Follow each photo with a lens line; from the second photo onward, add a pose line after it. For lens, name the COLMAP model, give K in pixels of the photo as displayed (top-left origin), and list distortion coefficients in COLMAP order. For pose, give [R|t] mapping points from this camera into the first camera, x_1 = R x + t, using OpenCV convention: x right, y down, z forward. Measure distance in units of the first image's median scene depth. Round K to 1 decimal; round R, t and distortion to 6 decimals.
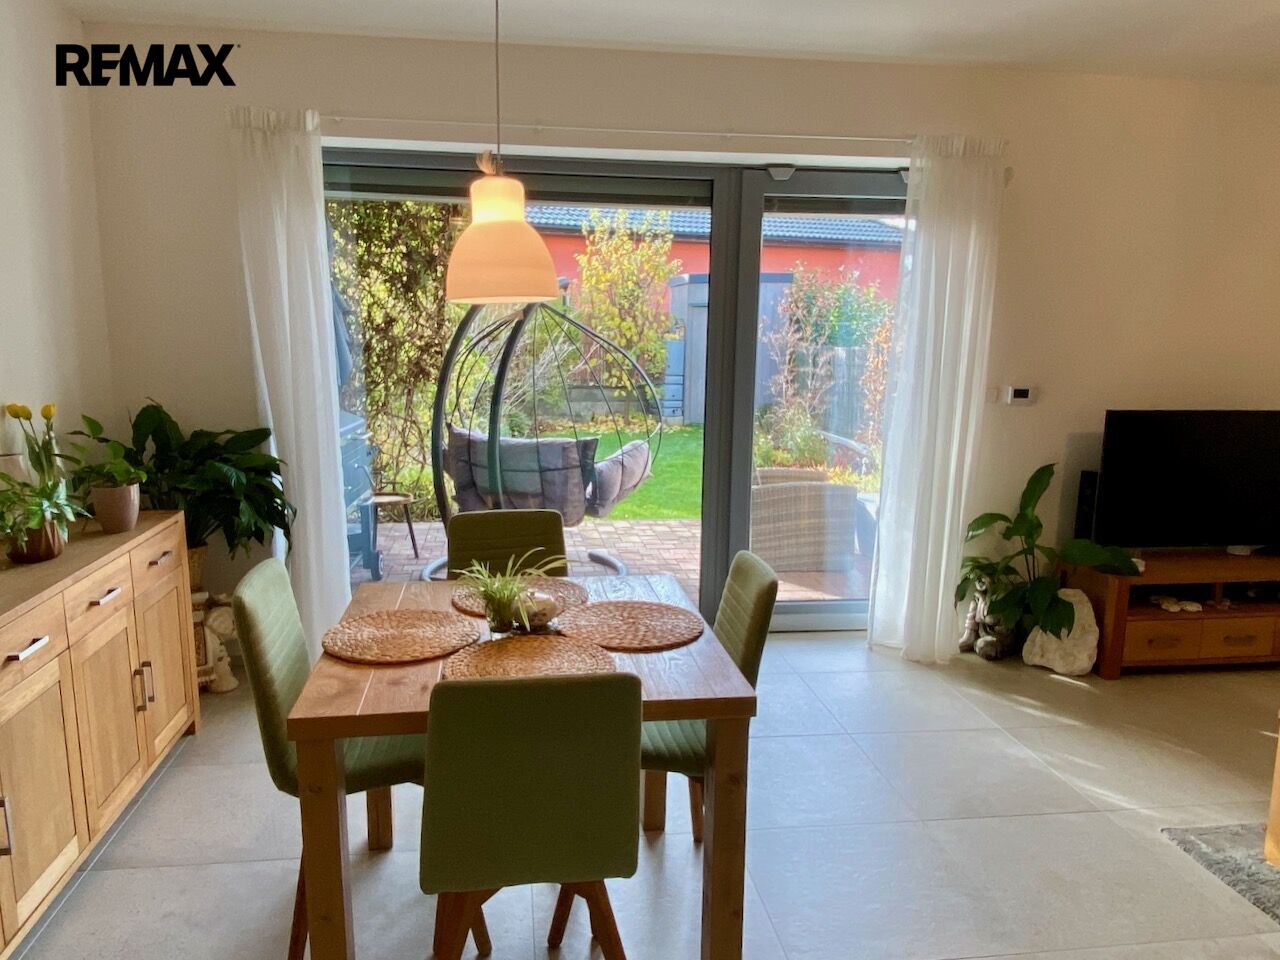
lens RADIAL K [[887.7, 0, 601.0], [0, 887.7, 500.7], [0, 0, 1]] dist [0.052372, -0.003443]
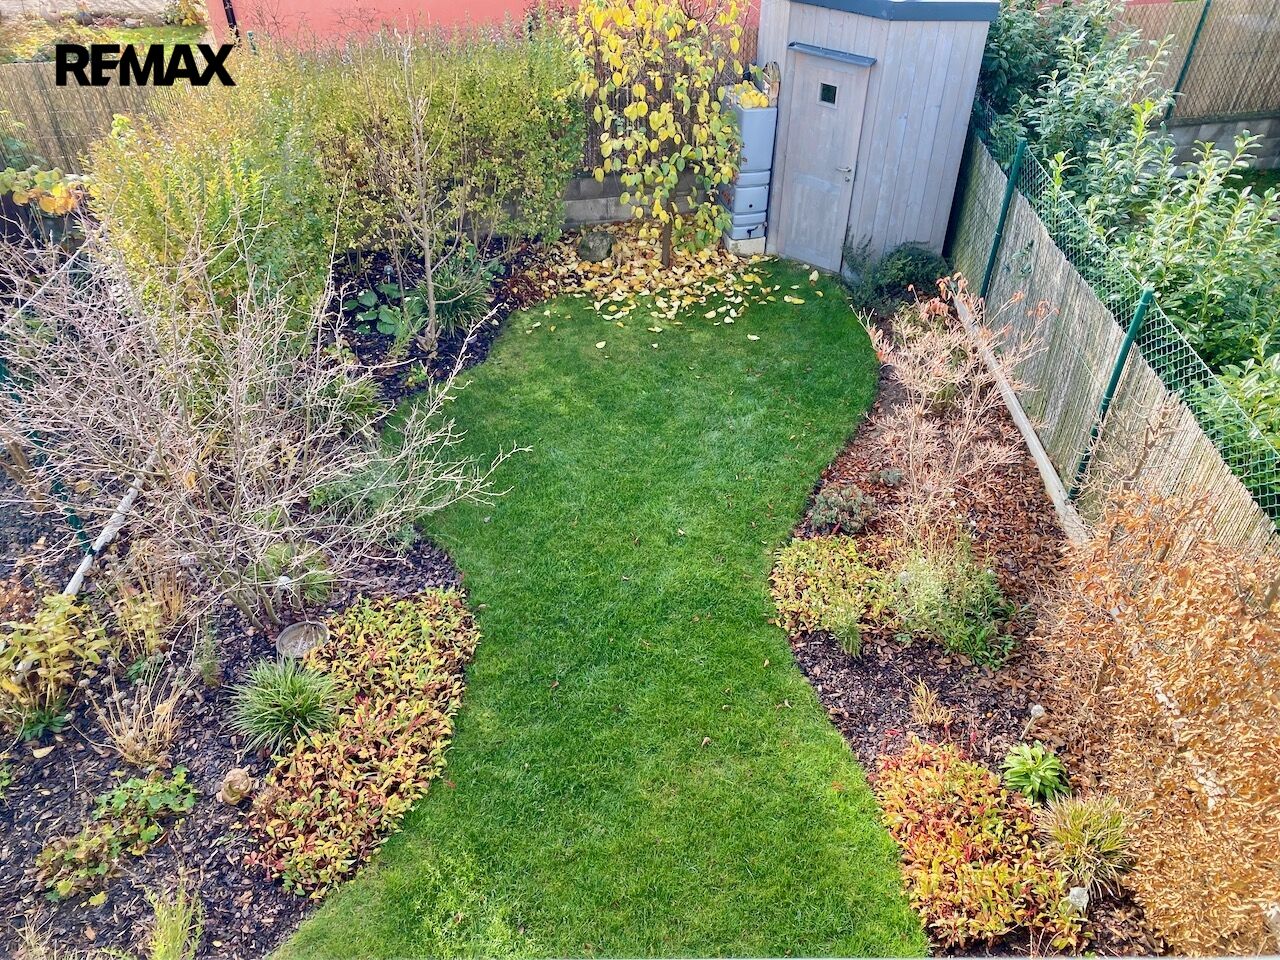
lens RADIAL K [[973.7, 0, 650.5], [0, 973.7, 476.5], [0, 0, 1]] dist [0.061841, -0.065782]
pose [[0.996195, 0.053126, -0.069085, 0.067149], [-0.014589, 0.883191, 0.468786, -0.251782], [0.085920, -0.465995, 0.880606, 0.336827]]
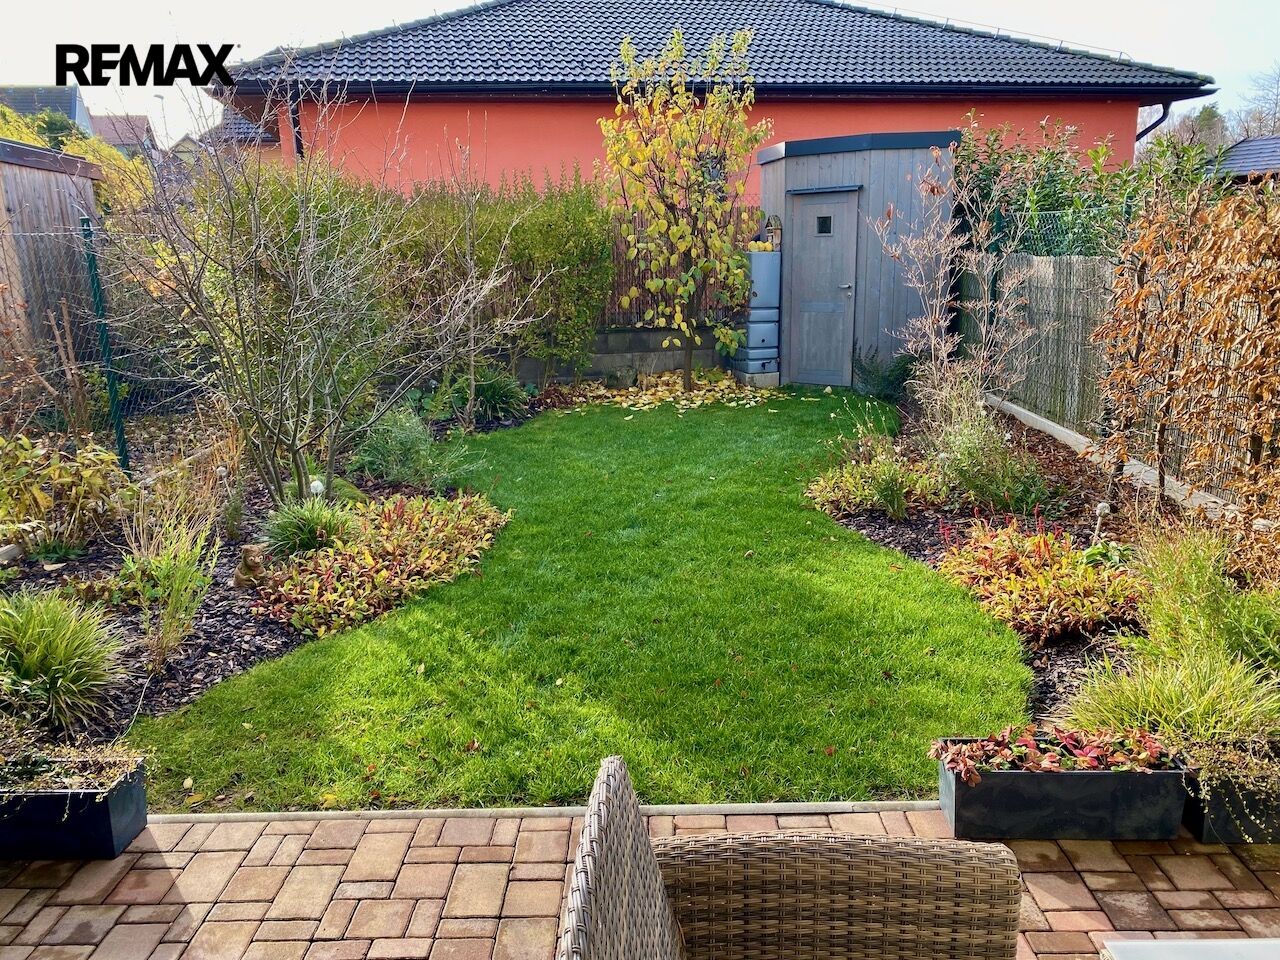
lens RADIAL K [[973.7, 0, 633.4], [0, 973.7, 492.2], [0, 0, 1]] dist [0.061841, -0.065782]
pose [[0.993014, -0.007691, -0.117745, 0.067806], [0.015496, 0.997731, 0.065520, -0.055027], [0.116974, -0.066887, 0.990880, 0.278613]]
